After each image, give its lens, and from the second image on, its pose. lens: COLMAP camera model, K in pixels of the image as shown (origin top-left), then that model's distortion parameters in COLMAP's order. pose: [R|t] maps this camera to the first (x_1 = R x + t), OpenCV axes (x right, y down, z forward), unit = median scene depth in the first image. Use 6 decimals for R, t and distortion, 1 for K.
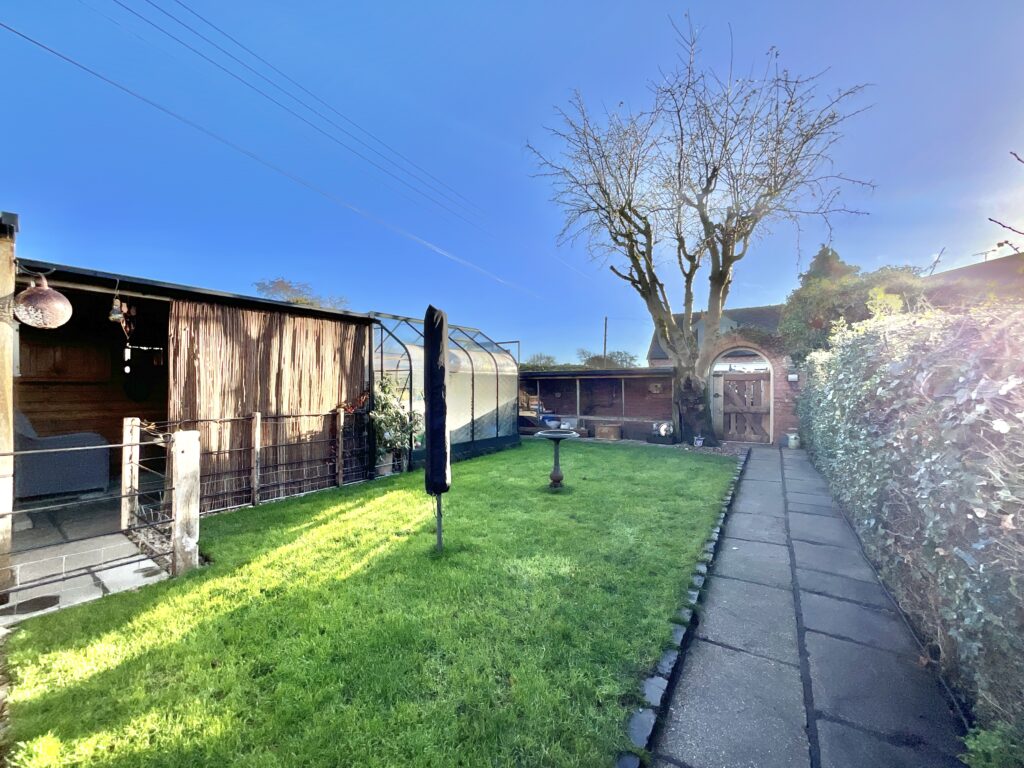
lens RADIAL K [[427.6, 0, 512.0], [0, 427.6, 384.0], [0, 0, 1]] dist [-0.000130, 0.008377]
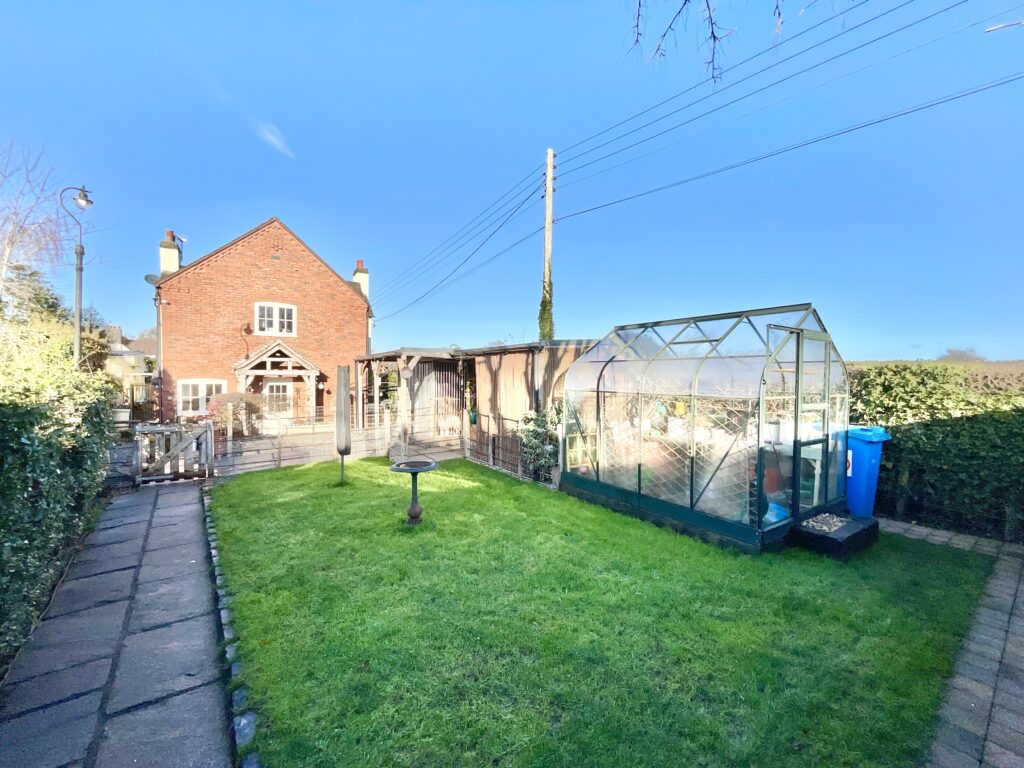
lens RADIAL K [[427.6, 0, 512.0], [0, 427.6, 384.0], [0, 0, 1]] dist [-0.000130, 0.008377]
pose [[-0.379643, 0.020139, -0.924914, 0.926377], [-0.001330, 0.999750, 0.022315, -0.086515], [0.925132, 0.009701, -0.379521, 1.641968]]
